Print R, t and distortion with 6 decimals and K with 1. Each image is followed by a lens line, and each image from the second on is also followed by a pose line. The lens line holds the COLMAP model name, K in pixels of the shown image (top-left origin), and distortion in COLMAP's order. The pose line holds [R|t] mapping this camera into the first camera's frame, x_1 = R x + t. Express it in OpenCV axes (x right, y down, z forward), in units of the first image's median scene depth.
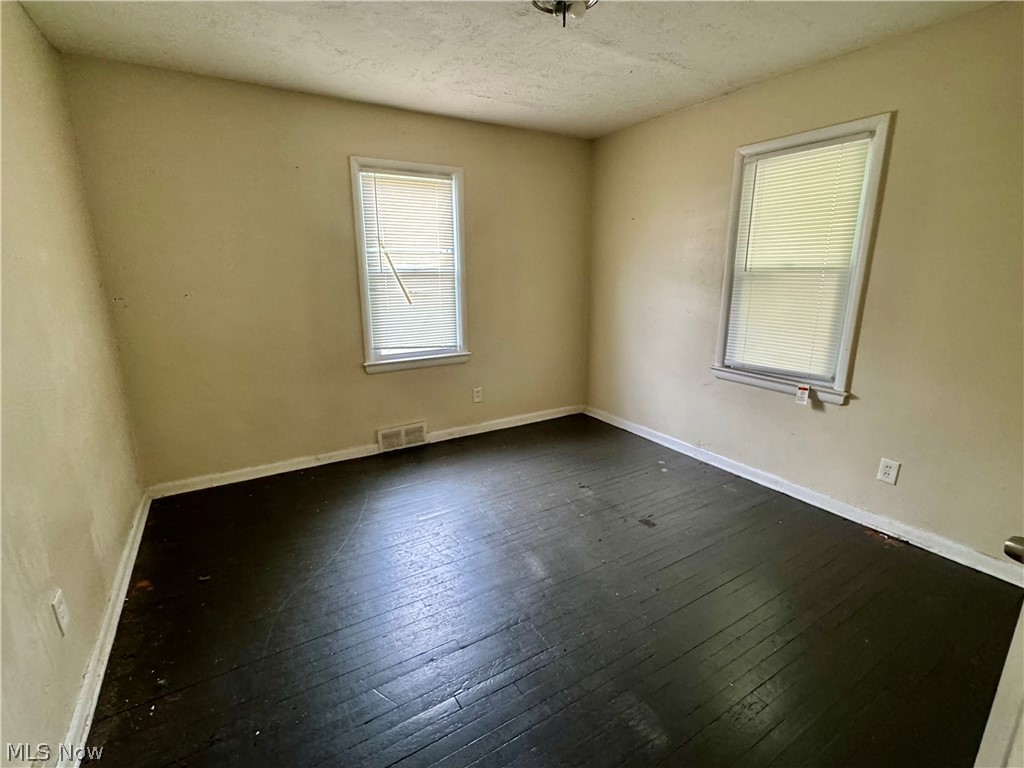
lens RADIAL K [[478.7, 0, 511.7], [0, 478.7, 383.2], [0, 0, 1]] dist [-0.003292, -0.000489]
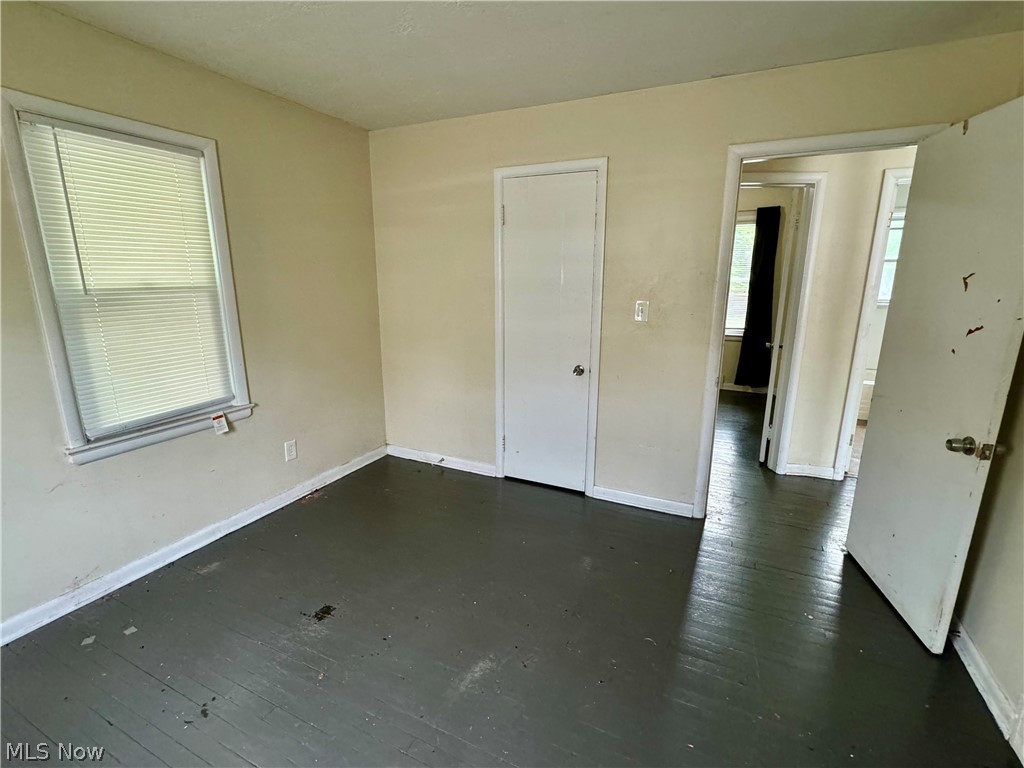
lens RADIAL K [[478.7, 0, 502.8], [0, 478.7, 387.6], [0, 0, 1]] dist [-0.003292, -0.000489]
pose [[-0.534981, -0.186708, 0.823975, -0.428981], [0.207040, 0.916566, 0.342113, -0.240523], [-0.819103, 0.353620, -0.451690, 0.939305]]
